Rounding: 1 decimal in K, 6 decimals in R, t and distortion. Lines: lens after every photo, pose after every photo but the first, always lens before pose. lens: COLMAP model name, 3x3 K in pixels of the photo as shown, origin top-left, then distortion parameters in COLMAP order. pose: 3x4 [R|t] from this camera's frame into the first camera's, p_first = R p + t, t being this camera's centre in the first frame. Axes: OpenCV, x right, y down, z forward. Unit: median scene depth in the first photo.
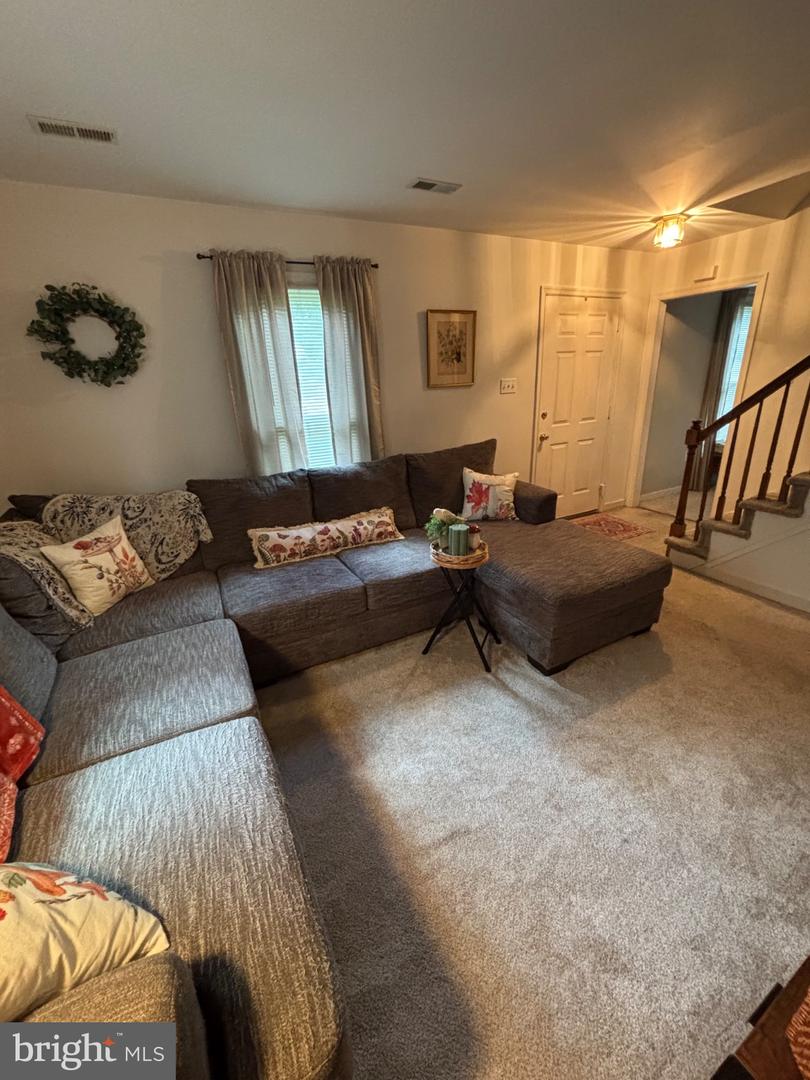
lens RADIAL K [[441.8, 0, 412.1], [0, 441.8, 539.5], [0, 0, 1]] dist [0.005885, -0.000898]
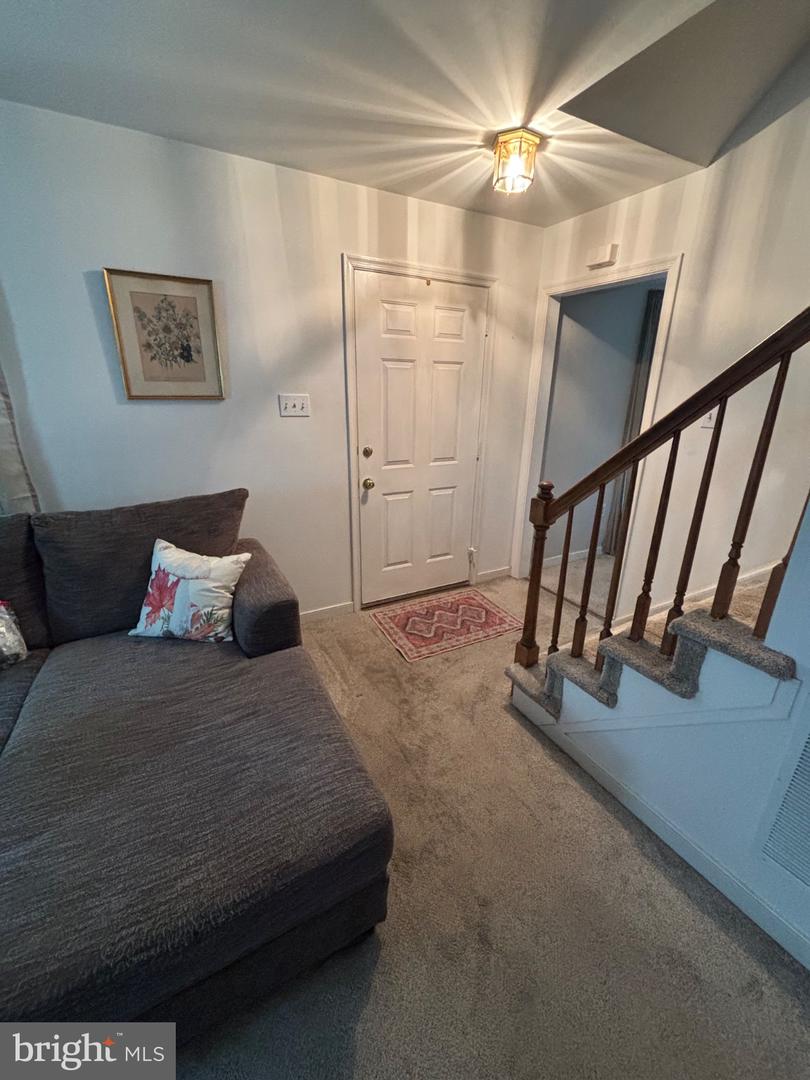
lens RADIAL K [[441.8, 0, 410.0], [0, 441.8, 537.6], [0, 0, 1]] dist [0.005885, -0.000898]
pose [[0.998283, 0.050768, 0.029208, 0.425176], [-0.050057, 0.998444, -0.024574, -0.165610], [-0.030410, 0.023070, 0.999271, 0.399739]]
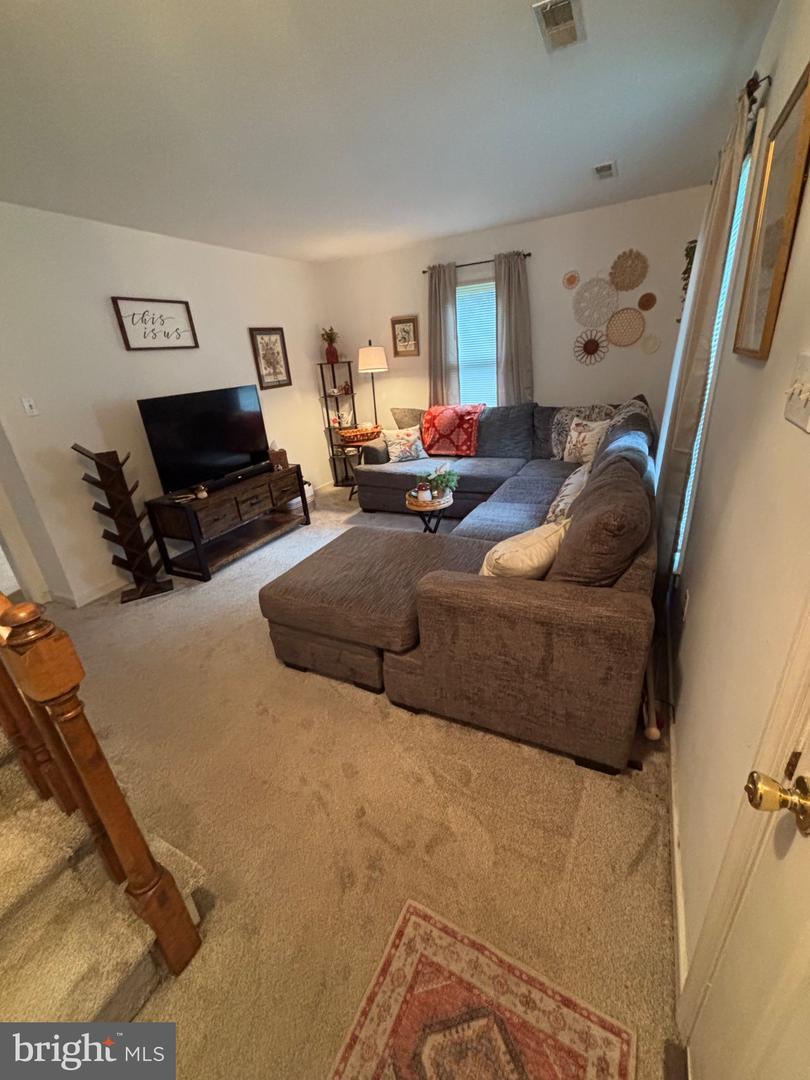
lens RADIAL K [[441.8, 0, 409.0], [0, 441.8, 535.8], [0, 0, 1]] dist [0.005885, -0.000898]
pose [[-0.806016, 0.322850, -0.496091, 0.540881], [-0.094353, 0.757342, 0.646166, -0.466246], [0.584325, 0.567628, -0.579968, 1.184697]]
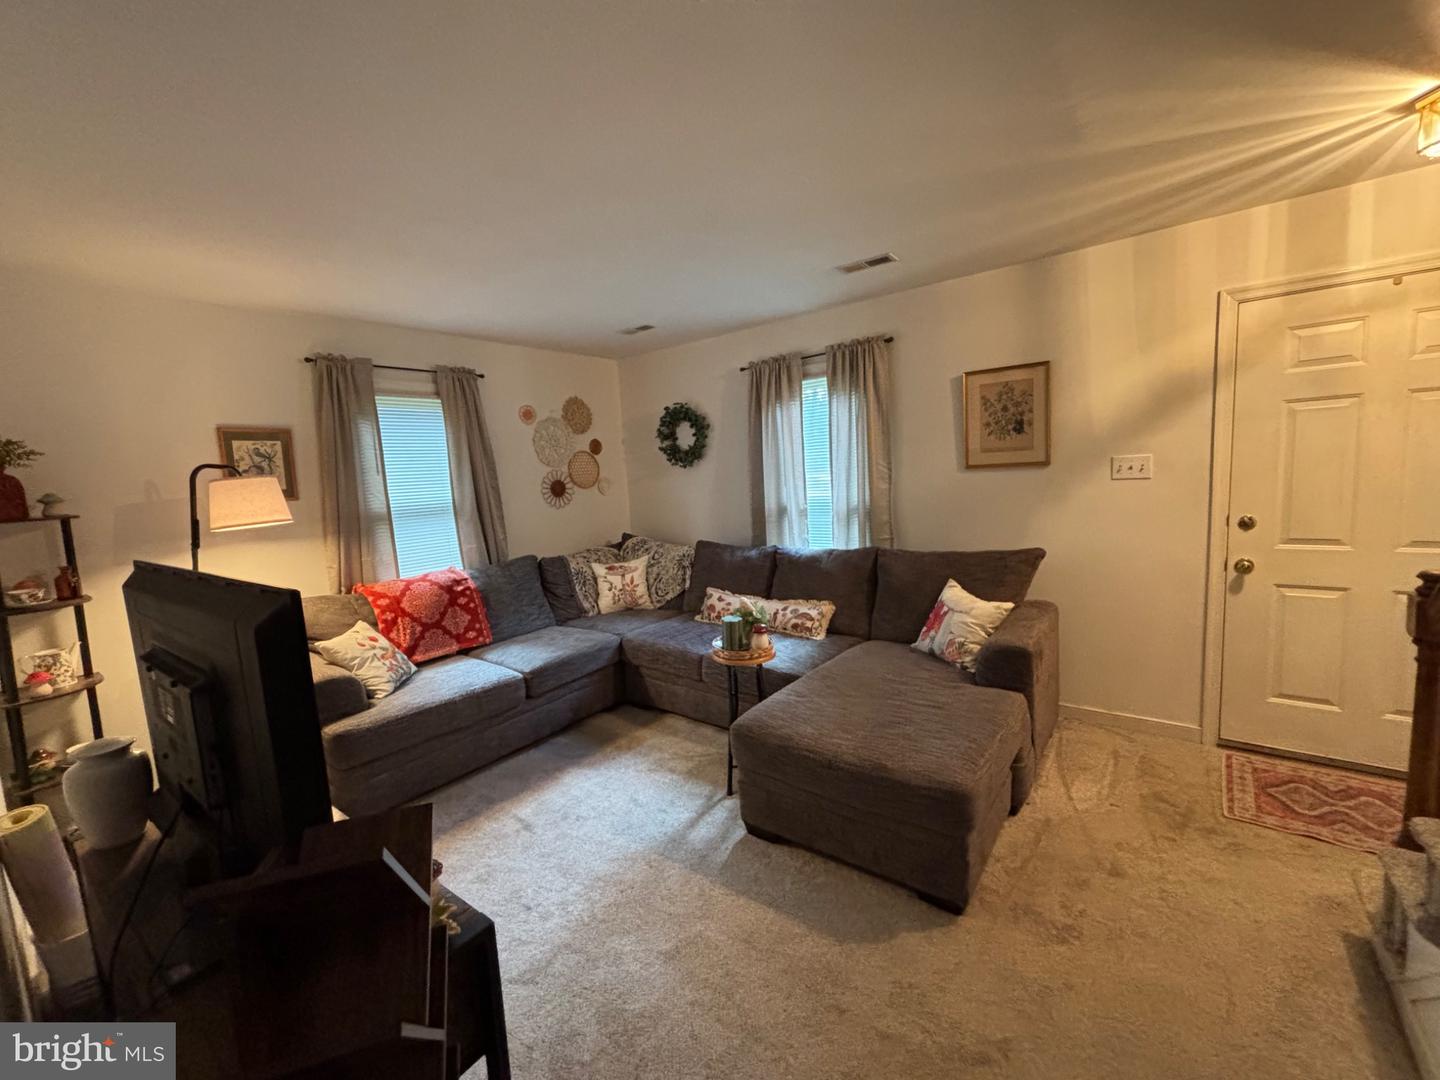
lens RADIAL K [[589.0, 0, 715.7], [0, 589.0, 536.6], [0, 0, 1]] dist [0.005885, -0.000898]
pose [[0.411059, 0.123790, -0.903165, 0.792248], [-0.277428, 0.960731, 0.005413, -0.127770], [0.868369, 0.248338, 0.429260, 0.248742]]
